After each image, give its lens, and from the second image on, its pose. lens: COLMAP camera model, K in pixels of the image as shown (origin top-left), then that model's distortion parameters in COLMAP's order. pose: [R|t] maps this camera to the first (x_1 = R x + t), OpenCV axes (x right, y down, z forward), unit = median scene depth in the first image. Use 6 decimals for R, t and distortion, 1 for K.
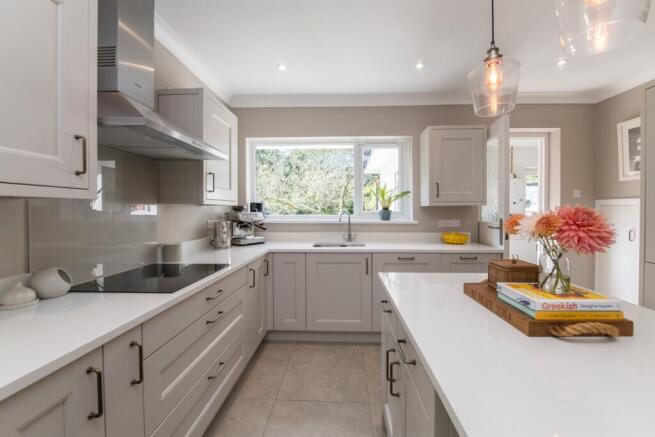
lens RADIAL K [[263.0, 0, 329.2], [0, 263.0, 213.8], [0, 0, 1]] dist [-0.014918, -0.000331]
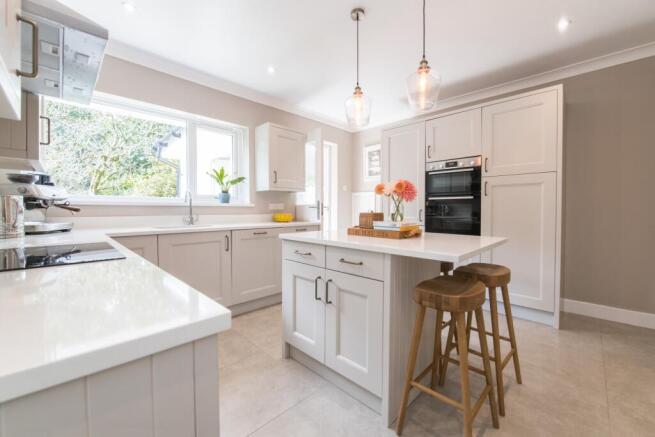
lens RADIAL K [[263.0, 0, 327.7], [0, 263.0, 216.5], [0, 0, 1]] dist [-0.014918, -0.000331]
pose [[0.669221, -0.019397, 0.742810, -0.303934], [0.005791, 0.999765, 0.020890, 0.061610], [-0.743041, -0.009679, 0.669176, 0.005378]]
